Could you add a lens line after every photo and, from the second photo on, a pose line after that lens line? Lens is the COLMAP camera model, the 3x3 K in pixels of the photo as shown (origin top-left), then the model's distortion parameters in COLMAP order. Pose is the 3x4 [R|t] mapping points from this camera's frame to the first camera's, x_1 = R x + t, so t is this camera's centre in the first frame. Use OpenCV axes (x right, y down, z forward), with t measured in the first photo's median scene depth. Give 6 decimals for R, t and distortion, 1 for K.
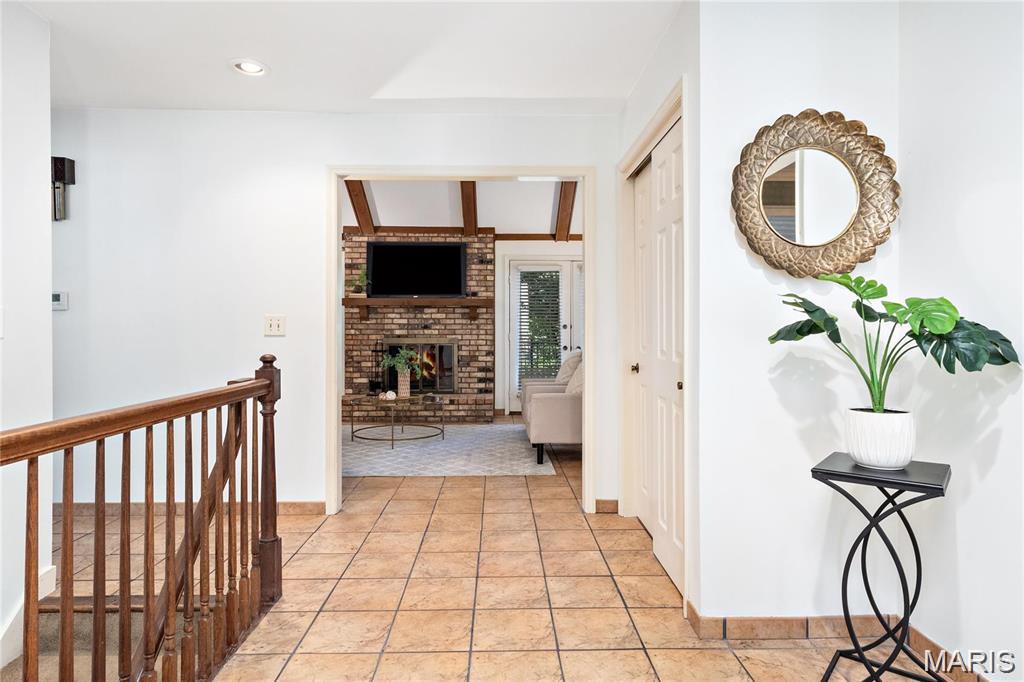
lens RADIAL K [[587.4, 0, 513.7], [0, 587.4, 332.9], [0, 0, 1]] dist [0.001613, 0.000039]
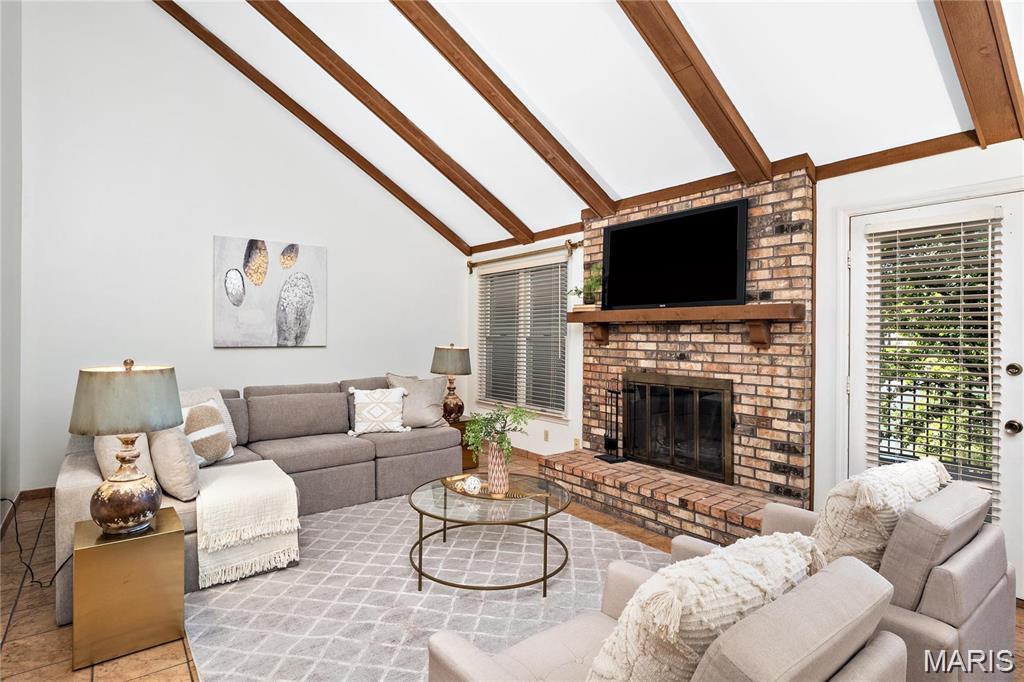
lens RADIAL K [[524.8, 0, 508.0], [0, 524.8, 336.2], [0, 0, 1]] dist [-0.003189, -0.001955]
pose [[0.583976, 0.006056, -0.811748, 0.171069], [-0.009143, 0.999958, 0.000882, -0.029615], [0.811720, 0.006906, 0.584007, 0.556176]]
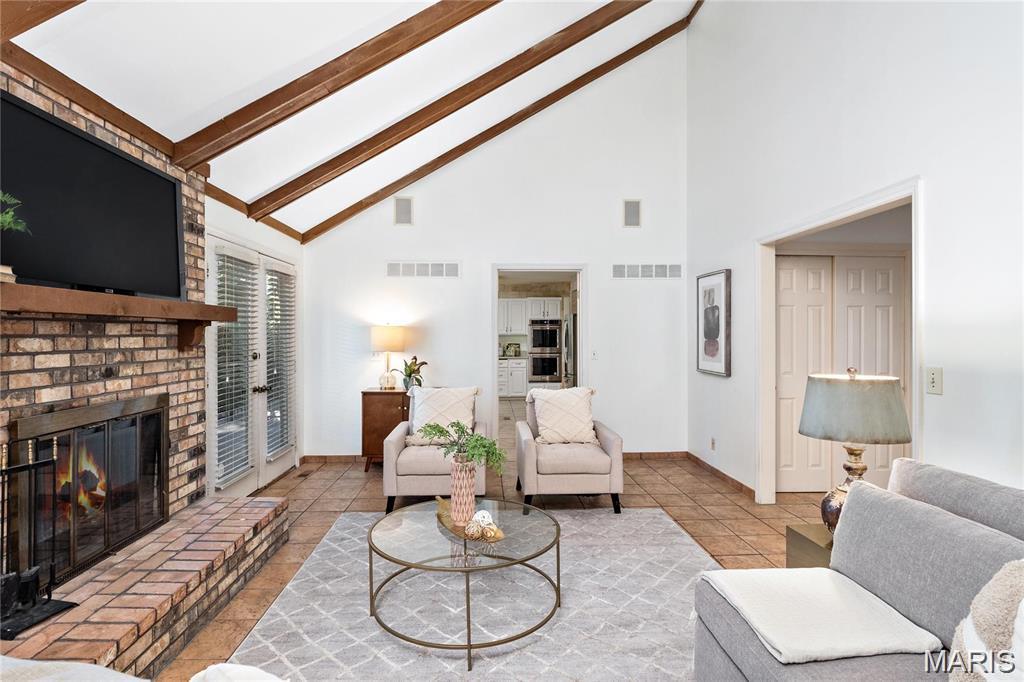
lens RADIAL K [[524.8, 0, 508.0], [0, 524.8, 336.2], [0, 0, 1]] dist [-0.003189, -0.001955]
pose [[-0.015705, -0.004494, 0.999867, -0.485430], [0.006107, 0.999971, 0.004590, -0.033515], [-0.999858, 0.006179, -0.015677, 0.751527]]
